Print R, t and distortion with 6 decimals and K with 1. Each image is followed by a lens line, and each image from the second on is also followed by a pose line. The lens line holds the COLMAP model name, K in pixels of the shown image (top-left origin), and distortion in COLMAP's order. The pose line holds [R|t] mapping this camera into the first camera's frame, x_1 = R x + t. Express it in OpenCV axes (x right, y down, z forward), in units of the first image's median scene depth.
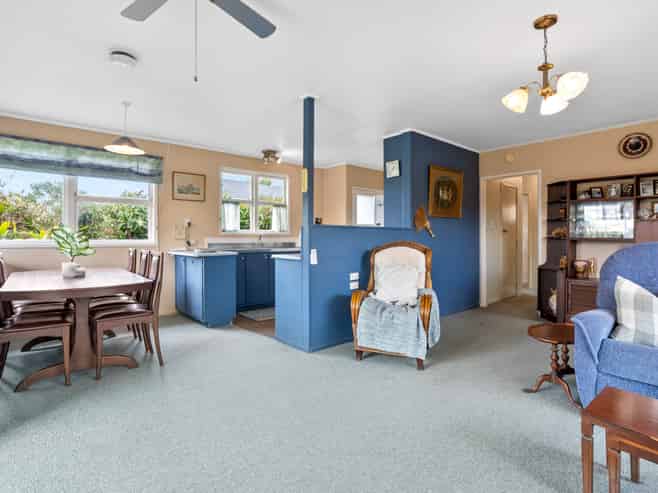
lens RADIAL K [[336.1, 0, 325.0], [0, 336.1, 242.5], [0, 0, 1]] dist [0.003352, 0.000133]
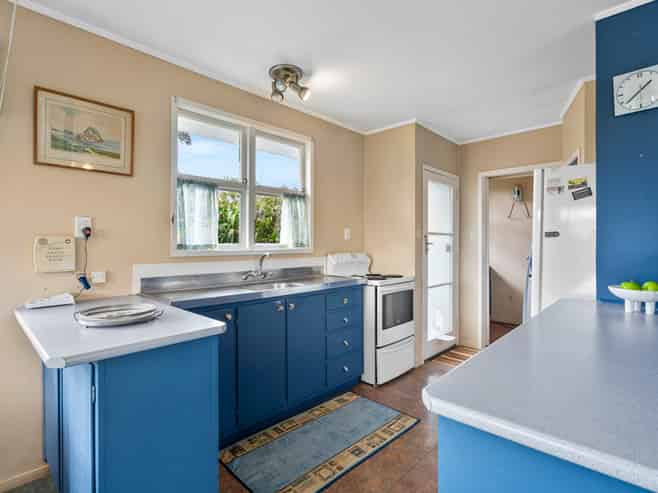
lens RADIAL K [[336.1, 0, 334.4], [0, 336.1, 247.4], [0, 0, 1]] dist [0.003352, 0.000133]
pose [[0.990899, -0.006914, 0.134430, -0.156223], [0.008421, 0.999908, -0.010644, -0.026569], [-0.134344, 0.011679, 0.990866, 0.515825]]
